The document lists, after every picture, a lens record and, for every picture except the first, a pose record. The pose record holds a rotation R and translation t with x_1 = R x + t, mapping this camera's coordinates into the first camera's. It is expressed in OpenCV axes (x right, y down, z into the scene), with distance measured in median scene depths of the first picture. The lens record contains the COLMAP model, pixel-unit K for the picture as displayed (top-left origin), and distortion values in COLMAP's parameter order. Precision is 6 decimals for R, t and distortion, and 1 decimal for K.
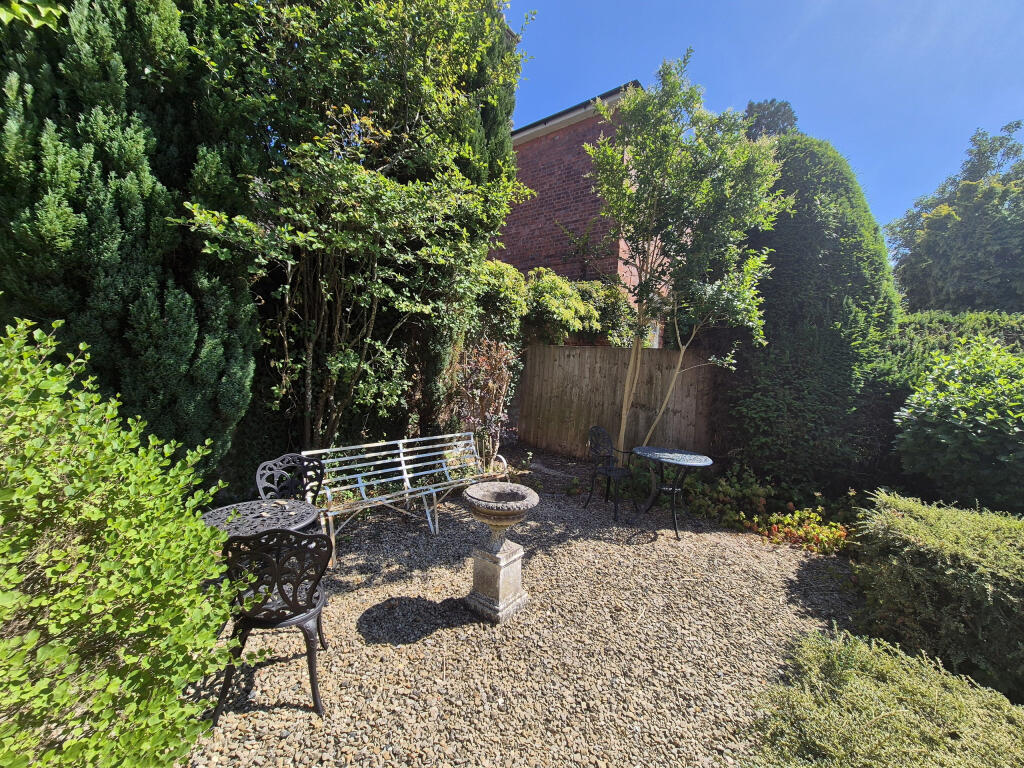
lens RADIAL K [[414.8, 0, 516.8], [0, 414.8, 386.3], [0, 0, 1]] dist [0.002222, 0.000209]
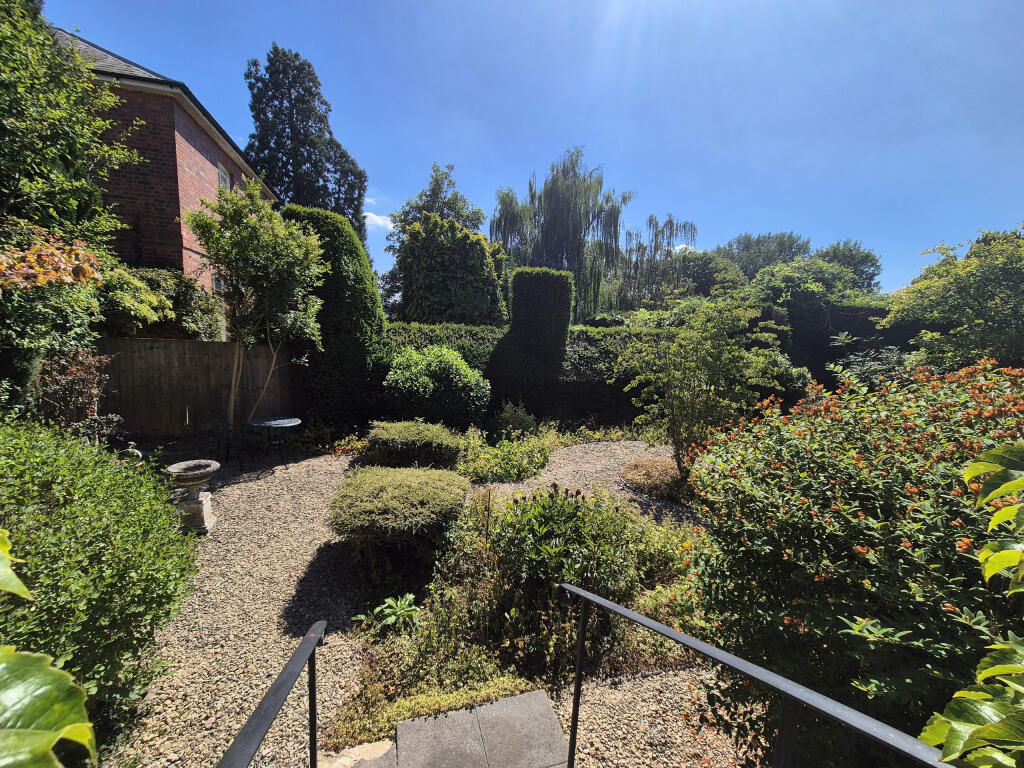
lens RADIAL K [[414.8, 0, 515.2], [0, 414.8, 389.3], [0, 0, 1]] dist [0.002222, 0.000209]
pose [[0.552635, -0.139178, 0.821720, -0.381021], [0.018364, 0.987752, 0.154949, -0.173603], [-0.833221, -0.070541, 0.548422, -0.594206]]
